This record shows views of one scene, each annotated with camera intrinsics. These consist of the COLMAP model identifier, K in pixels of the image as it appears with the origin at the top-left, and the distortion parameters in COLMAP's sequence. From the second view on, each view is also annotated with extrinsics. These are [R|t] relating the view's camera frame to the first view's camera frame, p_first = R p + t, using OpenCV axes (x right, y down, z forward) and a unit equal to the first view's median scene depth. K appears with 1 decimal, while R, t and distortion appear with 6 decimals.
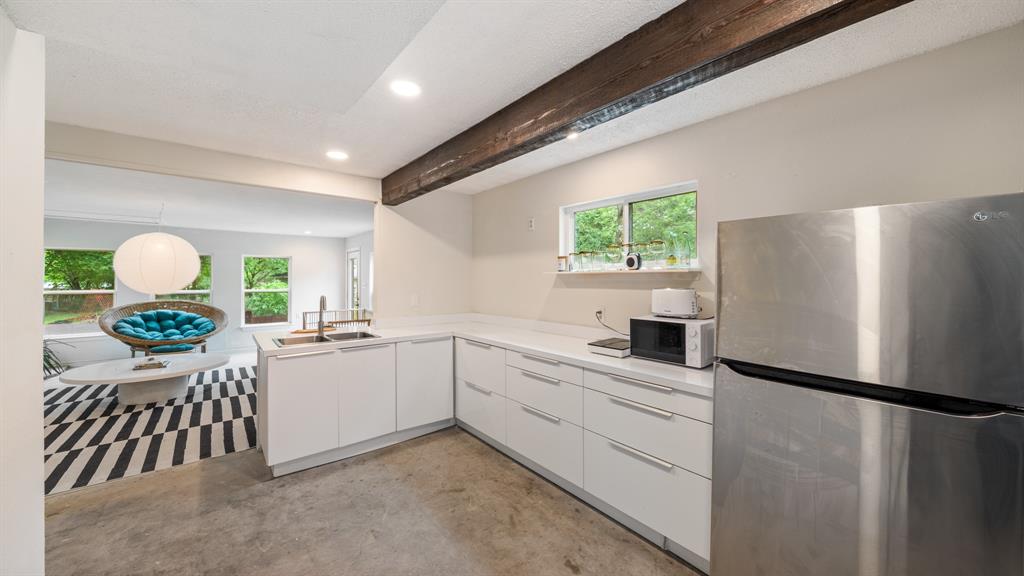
lens RADIAL K [[368.4, 0, 516.1], [0, 368.4, 277.9], [0, 0, 1]] dist [-0.000304, -0.000026]
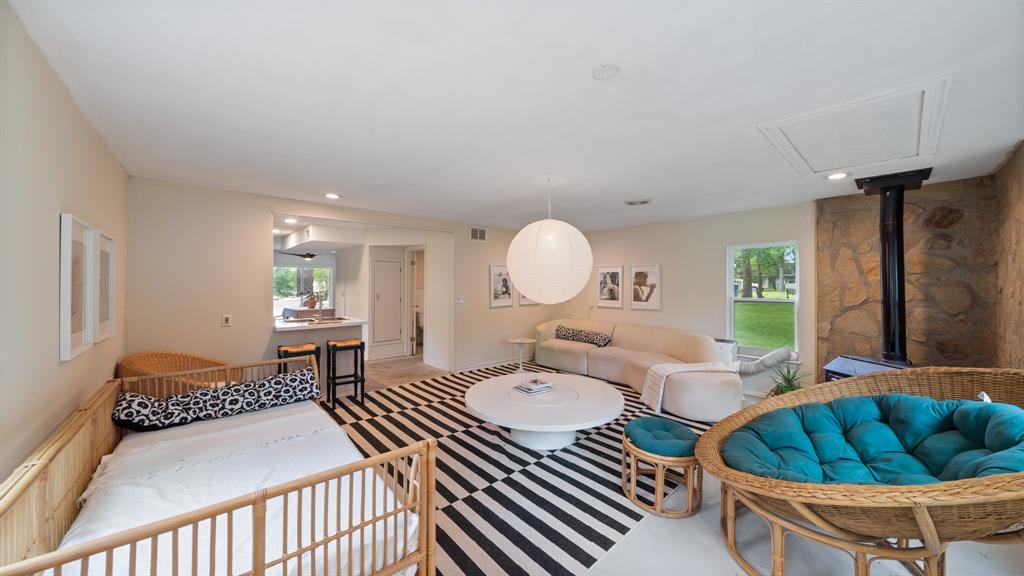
lens RADIAL K [[350.8, 0, 509.7], [0, 350.8, 277.4], [0, 0, 1]] dist [-0.000530, -0.000051]
pose [[-0.998963, -0.005464, -0.045204, -0.622130], [-0.004873, 0.999901, -0.013181, 0.000204], [0.045271, -0.012948, -0.998891, 1.236666]]
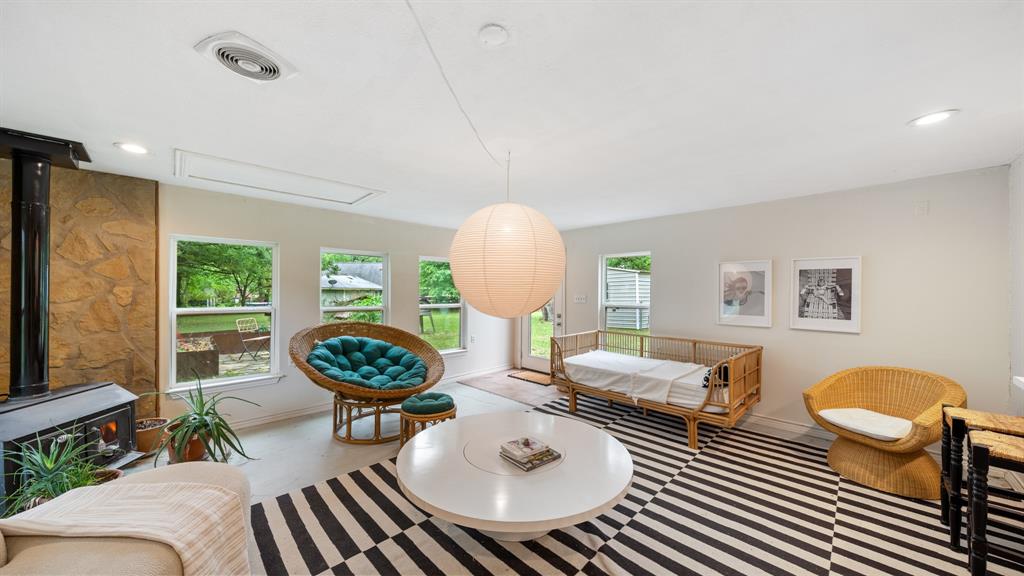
lens RADIAL K [[345.9, 0, 512.0], [0, 345.9, 288.0], [0, 0, 1]] dist [-0.000046, -0.000015]
pose [[0.995508, 0.000899, 0.094670, -0.734646], [-0.000336, 0.999982, -0.005968, 0.003427], [-0.094673, 0.005909, 0.995491, 0.358908]]
